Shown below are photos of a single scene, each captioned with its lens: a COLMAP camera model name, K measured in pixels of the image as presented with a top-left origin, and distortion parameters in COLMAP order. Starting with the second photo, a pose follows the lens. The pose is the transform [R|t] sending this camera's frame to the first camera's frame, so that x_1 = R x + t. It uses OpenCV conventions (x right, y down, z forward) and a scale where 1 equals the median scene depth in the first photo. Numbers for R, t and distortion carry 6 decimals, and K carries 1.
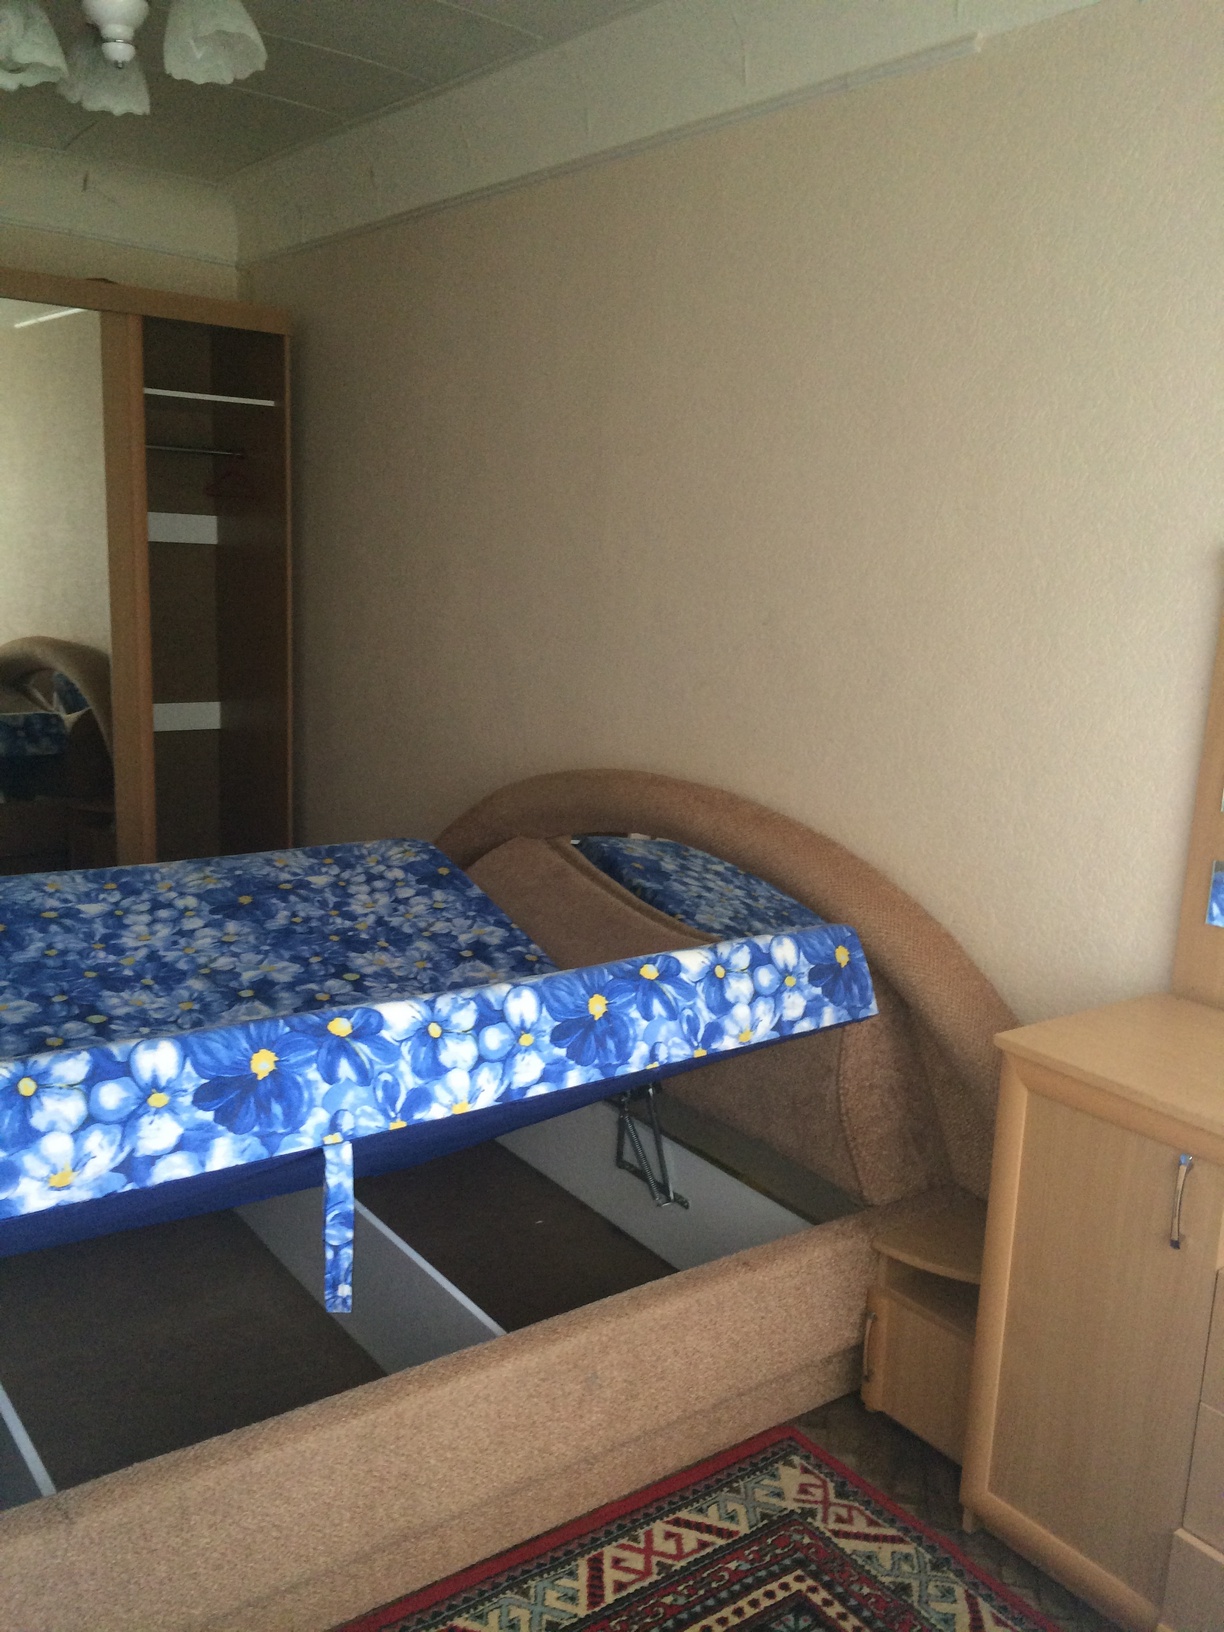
lens RADIAL K [[1399.5, 0, 605.8], [0, 1399.5, 833.4], [0, 0, 1]] dist [0.082373, -0.112645]
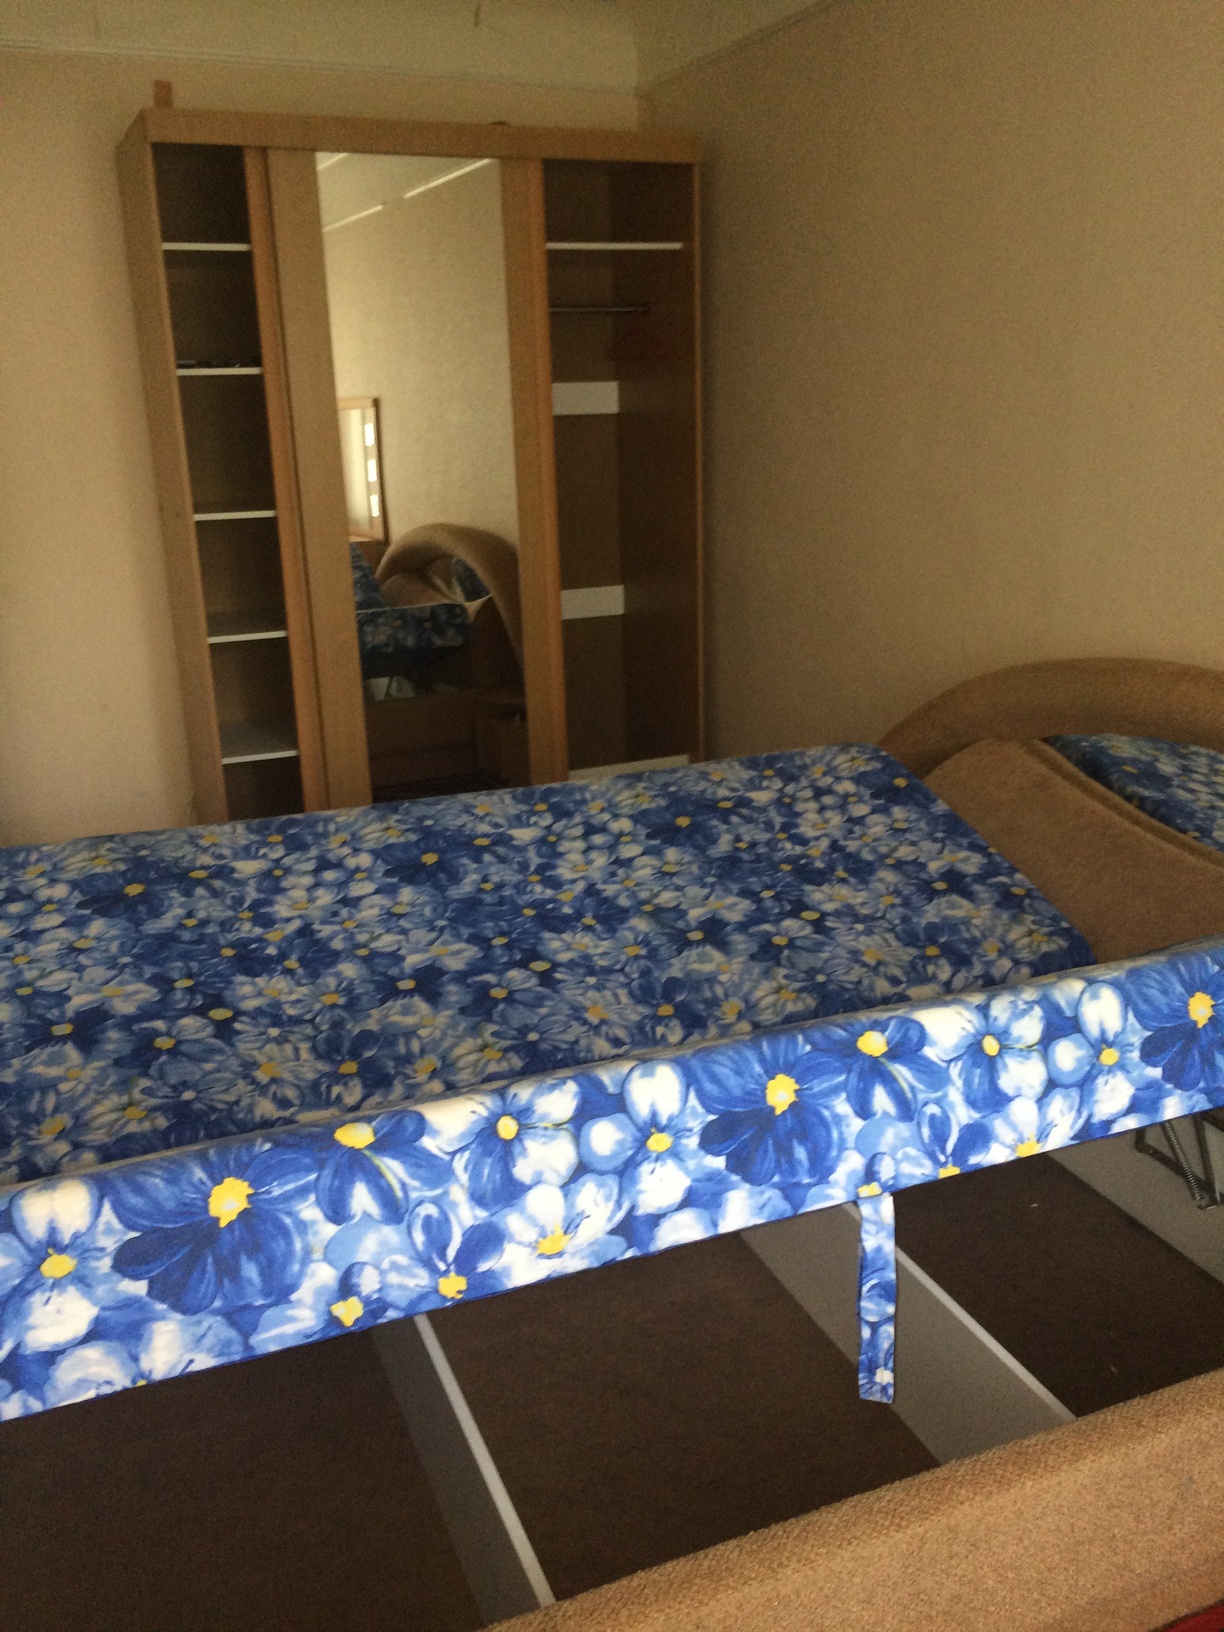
lens RADIAL K [[1399.5, 0, 605.8], [0, 1399.5, 833.4], [0, 0, 1]] dist [0.082373, -0.112645]
pose [[0.966893, 0.004428, -0.255144, -0.088768], [0.020540, 0.995255, 0.095112, -0.034682], [0.254355, -0.097204, 0.962214, 0.155153]]
